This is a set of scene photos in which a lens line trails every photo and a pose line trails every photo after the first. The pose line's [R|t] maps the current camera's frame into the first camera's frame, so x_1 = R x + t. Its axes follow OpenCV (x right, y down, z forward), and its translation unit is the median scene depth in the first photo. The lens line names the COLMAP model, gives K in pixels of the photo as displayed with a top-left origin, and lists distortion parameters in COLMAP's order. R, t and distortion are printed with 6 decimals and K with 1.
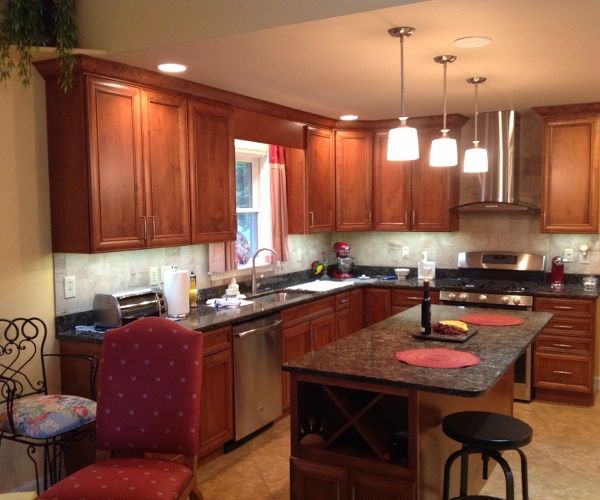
lens RADIAL K [[629.2, 0, 300.9], [0, 629.2, 250.0], [0, 0, 1]] dist [0.043818, 0.000000]
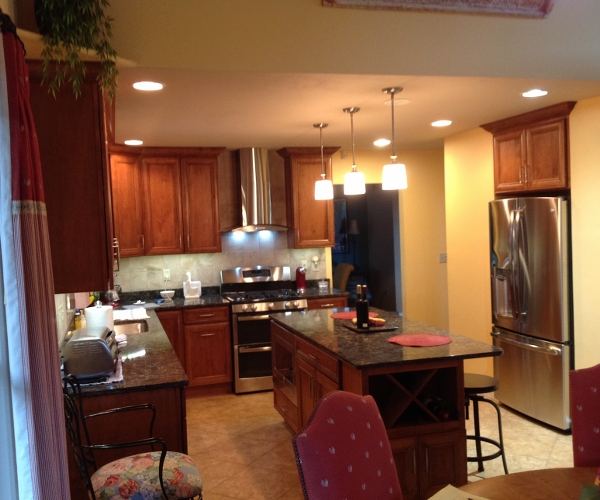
lens RADIAL K [[629.2, 0, 299.4], [0, 629.2, 246.8], [0, 0, 1]] dist [0.043818, 0.000000]
pose [[0.698585, -0.044628, 0.714134, -0.593013], [0.077275, 0.996921, -0.013293, -0.016423], [-0.711342, 0.064471, 0.699883, 0.165822]]
